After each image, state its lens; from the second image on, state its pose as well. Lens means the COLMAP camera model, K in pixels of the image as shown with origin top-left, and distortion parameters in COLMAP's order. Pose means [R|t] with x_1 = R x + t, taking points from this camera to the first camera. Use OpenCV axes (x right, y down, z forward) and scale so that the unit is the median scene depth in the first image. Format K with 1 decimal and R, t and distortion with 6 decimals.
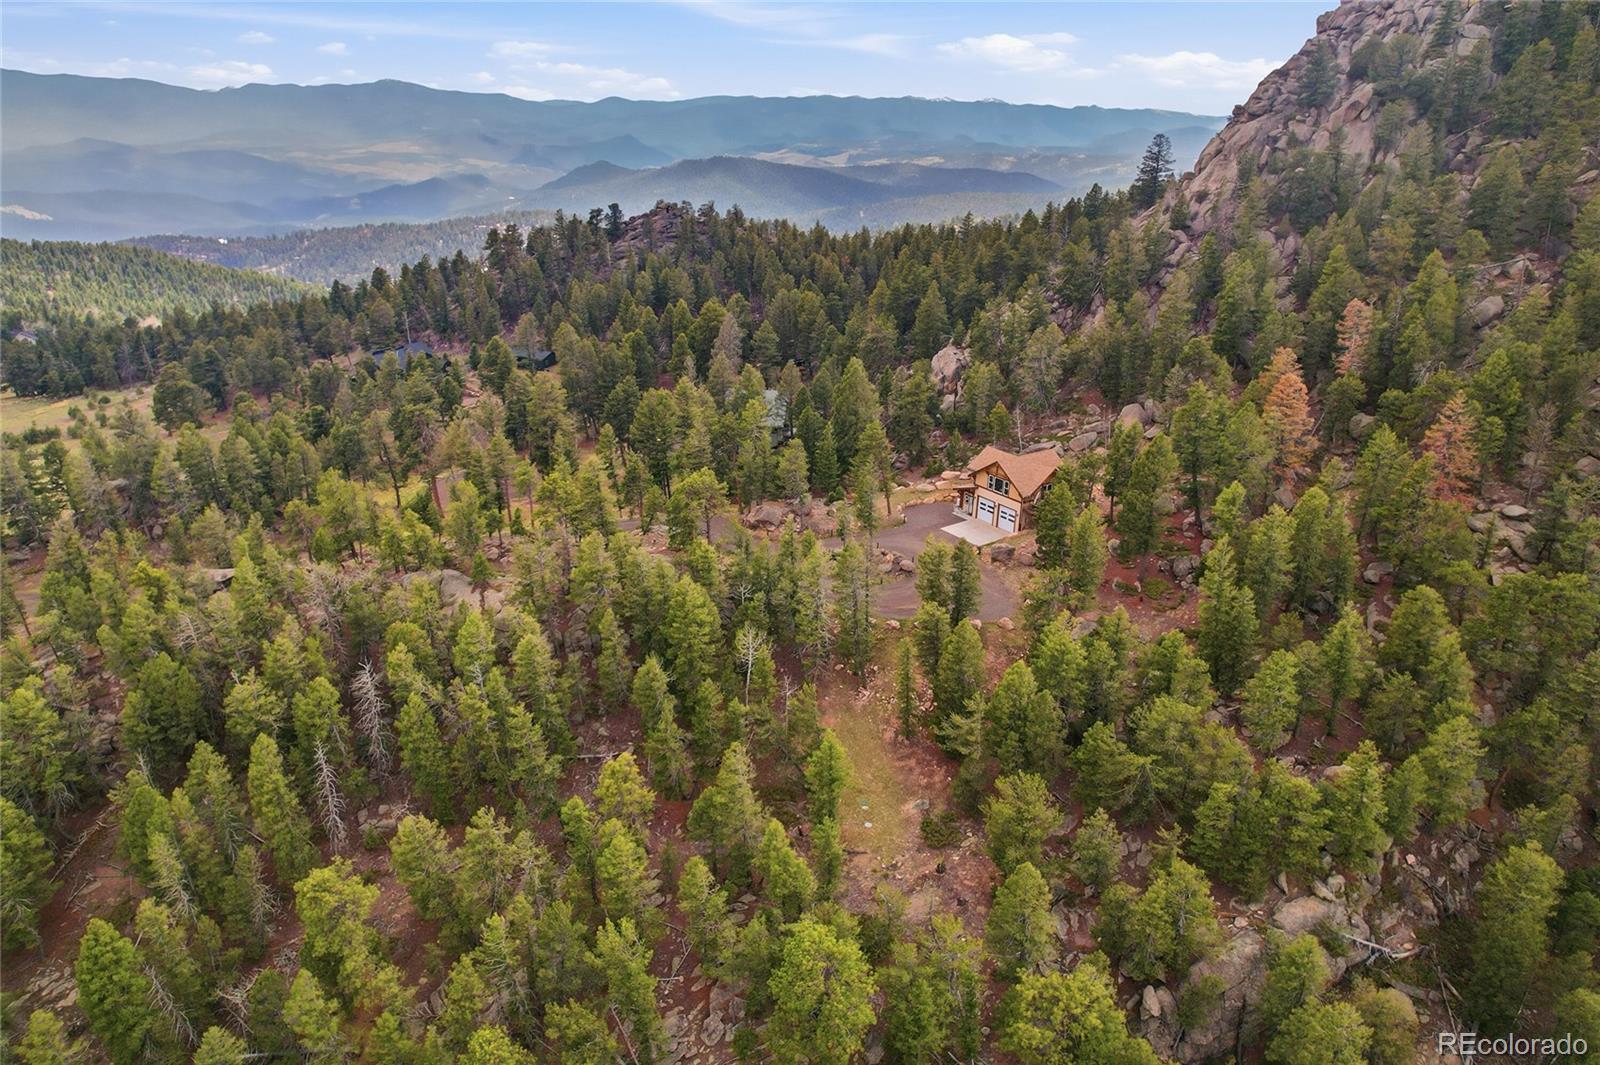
lens RADIAL K [[1023.2, 0, 800.0], [0, 1023.2, 532.5], [0, 0, 1]] dist [-0.089352, 0.079901]
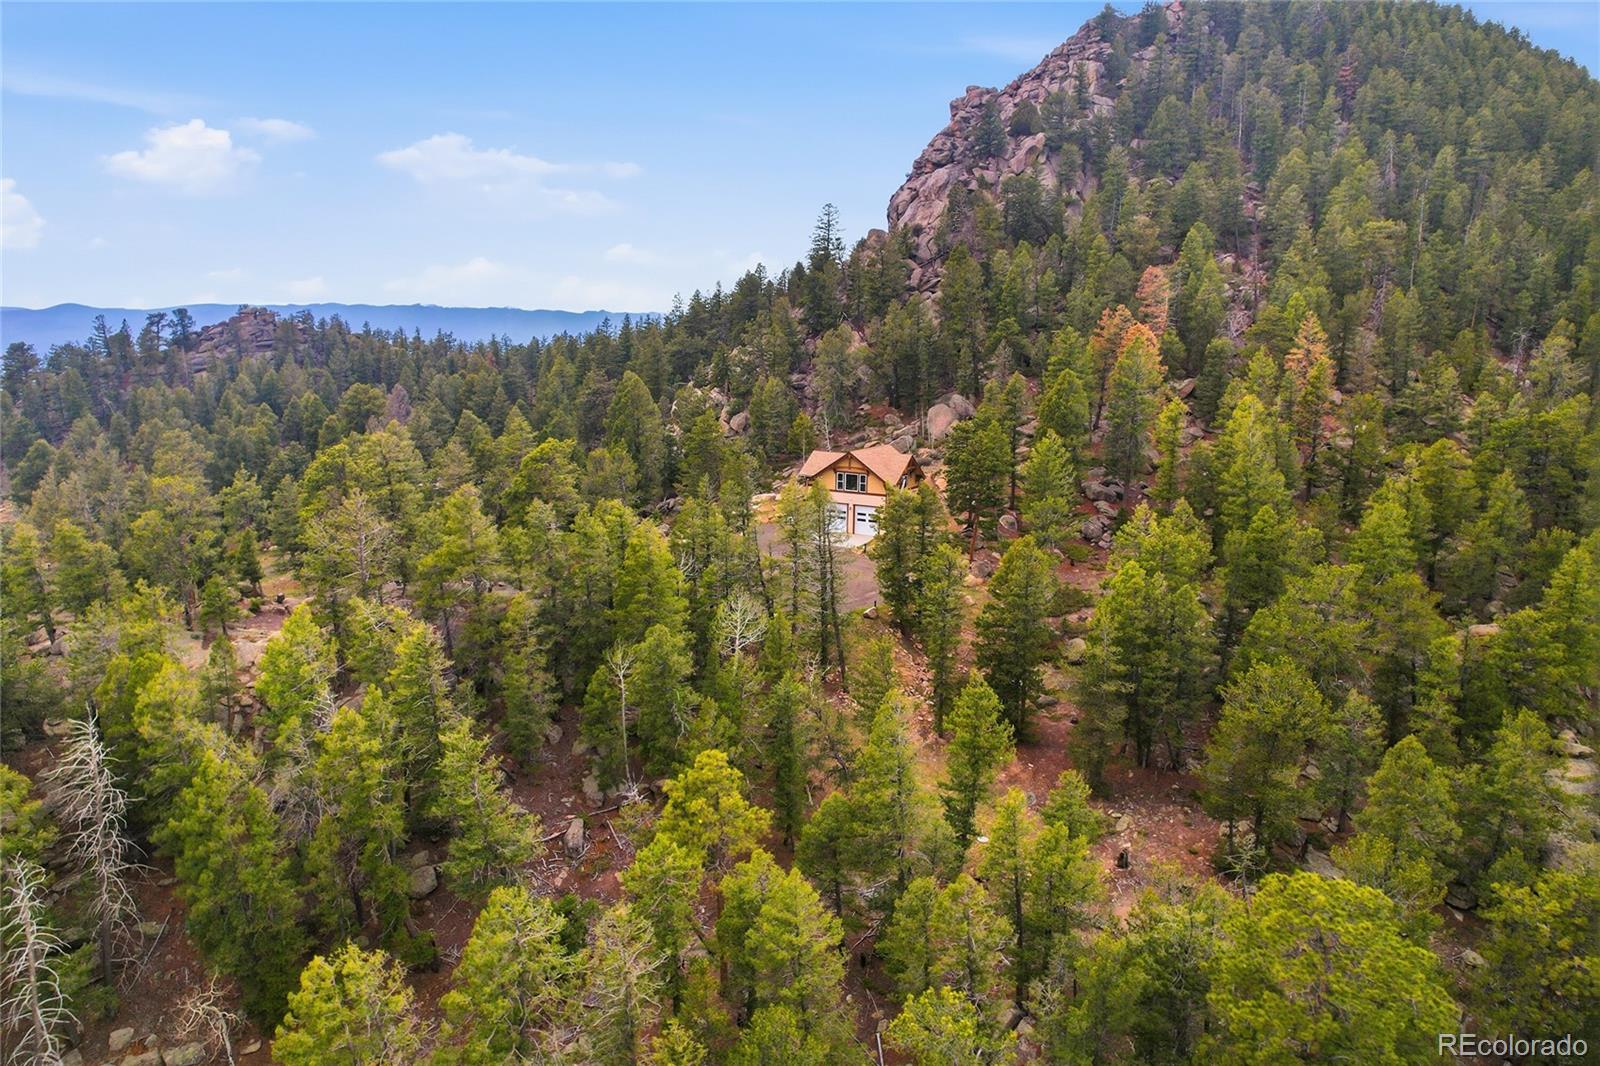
lens RADIAL K [[1023.2, 0, 800.0], [0, 1023.2, 533.0], [0, 0, 1]] dist [-0.089352, 0.079901]
pose [[0.898705, -0.091321, 0.428941, -0.183529], [0.171472, 0.973388, -0.152029, 0.101486], [-0.403643, 0.210180, 0.890448, 0.244315]]
